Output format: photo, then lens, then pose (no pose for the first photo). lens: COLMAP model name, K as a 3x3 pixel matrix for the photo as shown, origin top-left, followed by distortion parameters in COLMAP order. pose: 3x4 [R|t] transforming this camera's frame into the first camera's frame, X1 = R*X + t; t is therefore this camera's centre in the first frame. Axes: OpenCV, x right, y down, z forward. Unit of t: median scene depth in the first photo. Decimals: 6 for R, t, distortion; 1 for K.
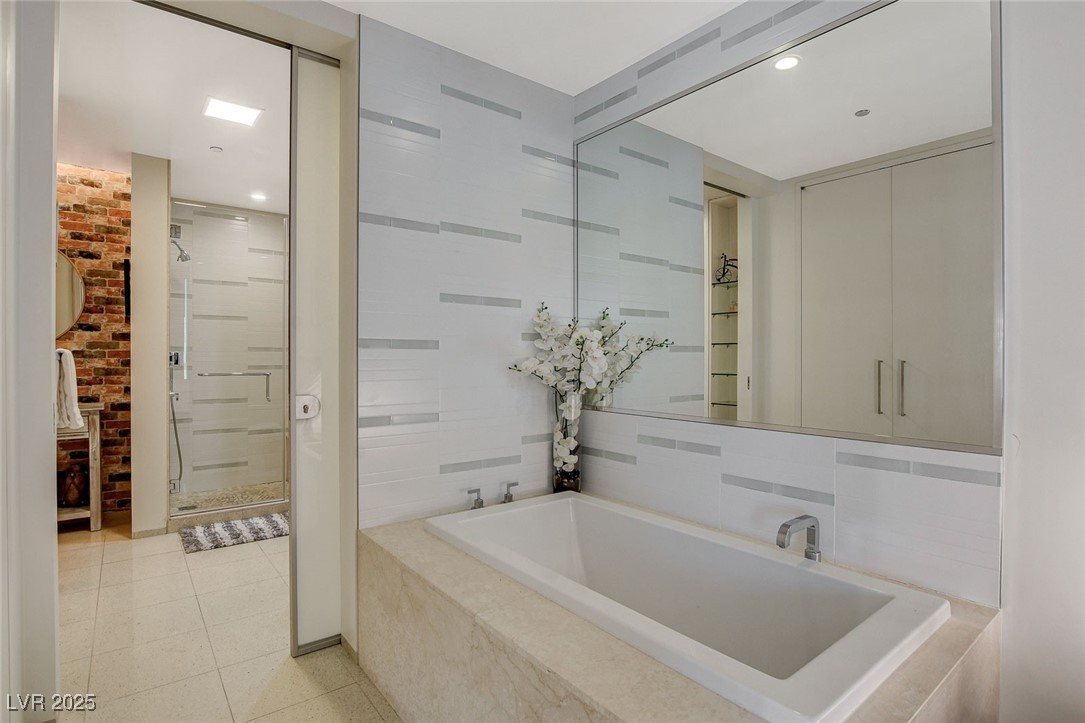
lens RADIAL K [[542.9, 0, 542.5], [0, 542.9, 361.5], [0, 0, 1]] dist [-0.022521, 0.000228]
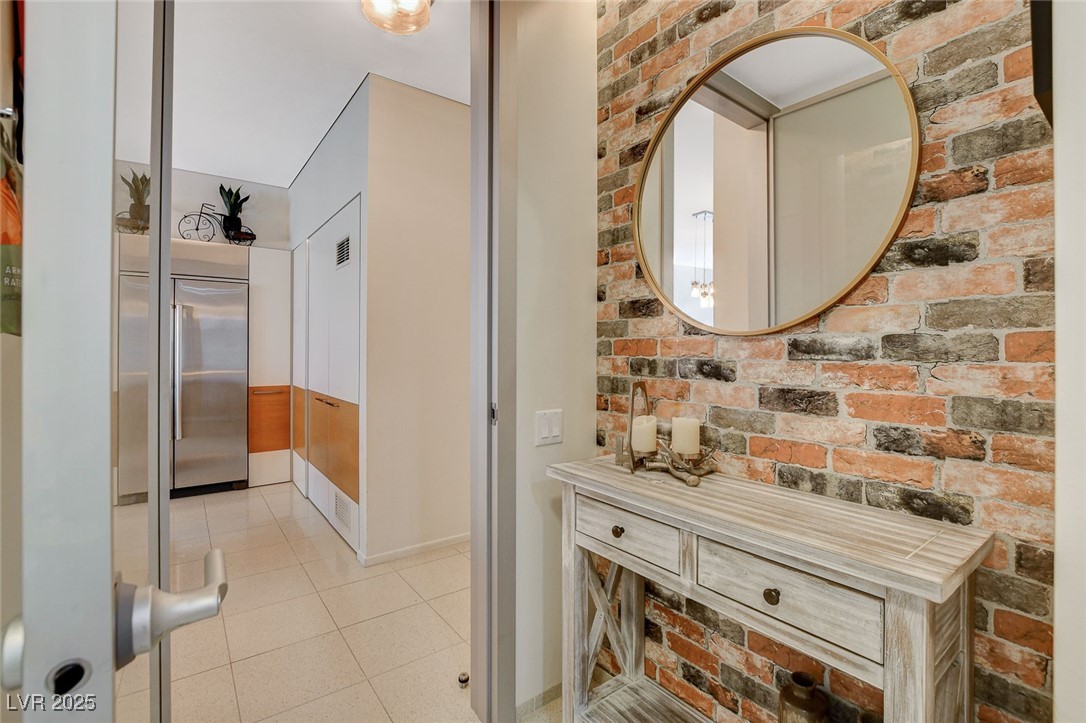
lens RADIAL K [[489.6, 0, 543.6], [0, 489.6, 344.9], [0, 0, 1]] dist [-0.014487, 0.000039]
pose [[-0.018620, -0.010246, -0.999774, -0.587300], [-0.010348, 0.999896, -0.010054, -0.010120], [0.999773, 0.010158, -0.018724, 0.796032]]
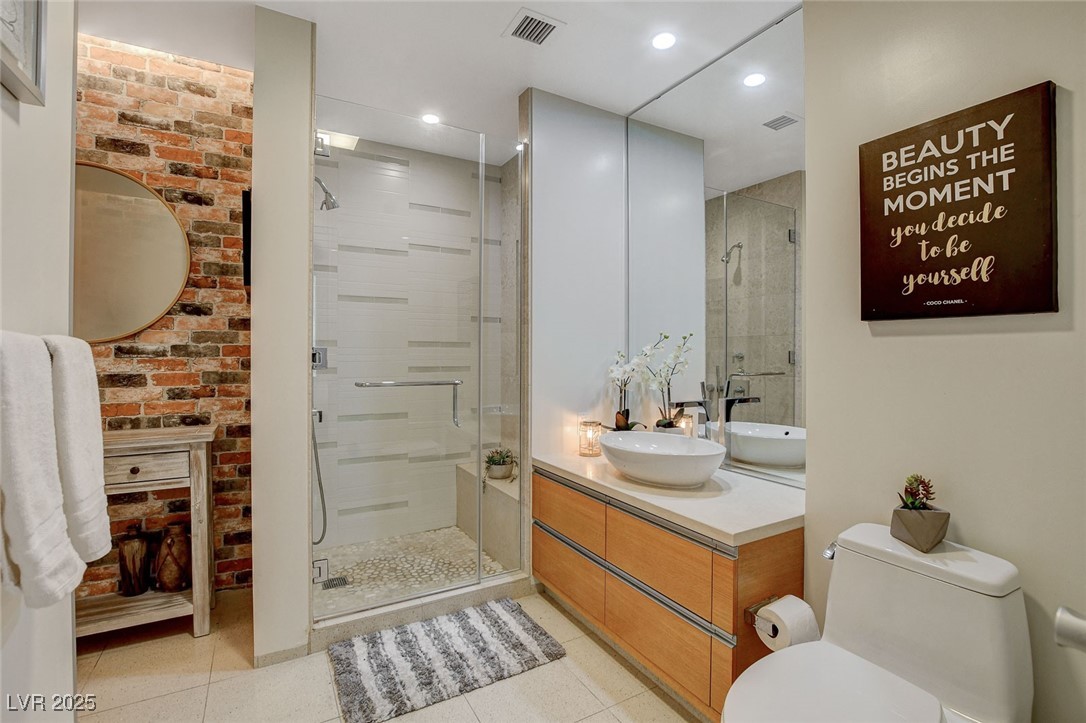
lens RADIAL K [[485.3, 0, 542.6], [0, 485.3, 357.4], [0, 0, 1]] dist [-0.029284, 0.000119]
pose [[0.990633, 0.001541, -0.136541, -0.349841], [-0.001623, 0.999999, -0.000488, -0.005992], [0.136540, 0.000705, 0.990634, 0.480241]]
